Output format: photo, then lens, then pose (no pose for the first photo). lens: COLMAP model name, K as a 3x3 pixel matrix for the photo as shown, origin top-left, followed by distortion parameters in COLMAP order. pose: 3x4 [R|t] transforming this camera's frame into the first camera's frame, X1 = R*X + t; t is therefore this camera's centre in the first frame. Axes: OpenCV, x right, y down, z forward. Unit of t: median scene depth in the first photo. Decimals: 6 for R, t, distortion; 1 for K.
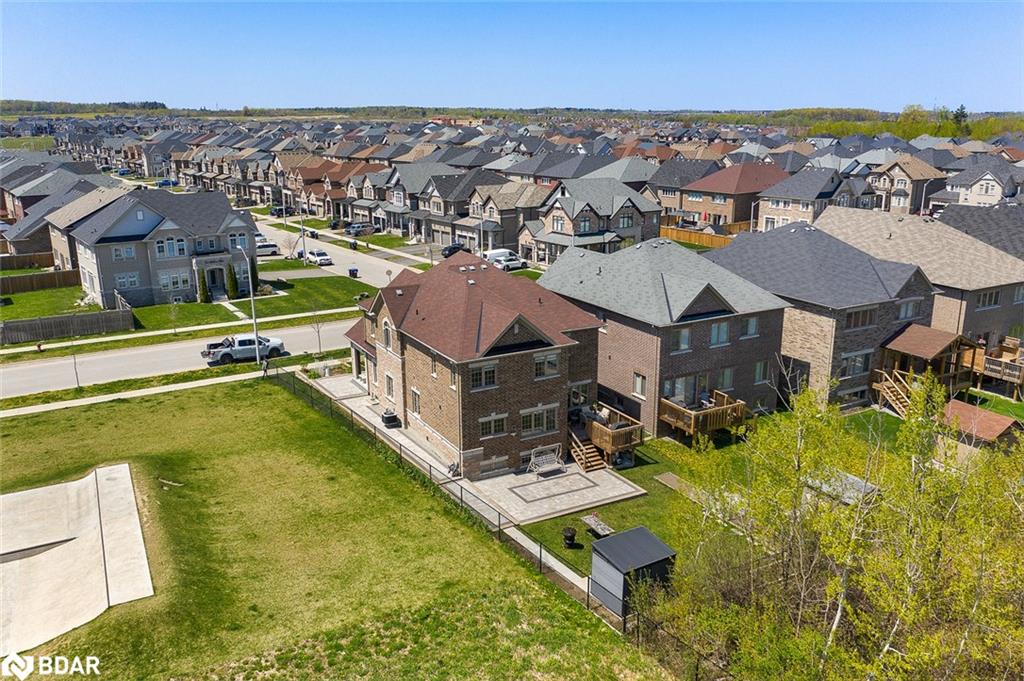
lens RADIAL K [[765.7, 0, 512.7], [0, 765.7, 303.9], [0, 0, 1]] dist [-0.000411, 0.011422]
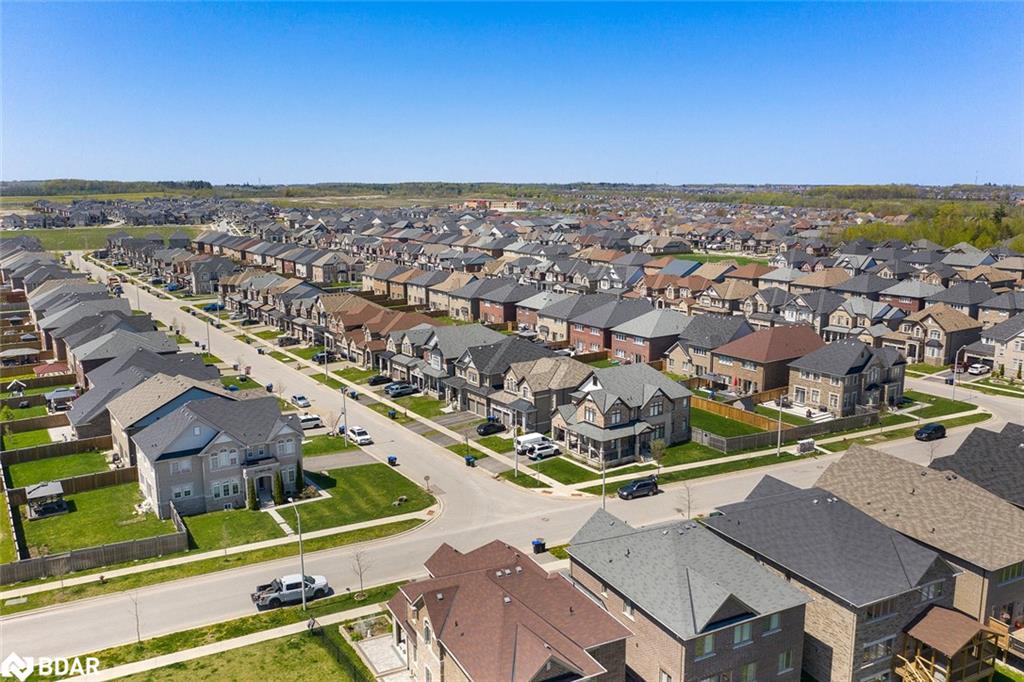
lens RADIAL K [[765.7, 0, 509.9], [0, 765.7, 336.9], [0, 0, 1]] dist [-0.000411, 0.011422]
pose [[0.998839, 0.013519, -0.046235, -0.003249], [-0.016544, 0.997704, -0.065673, -0.196294], [0.045241, 0.066362, 0.996769, -0.057512]]
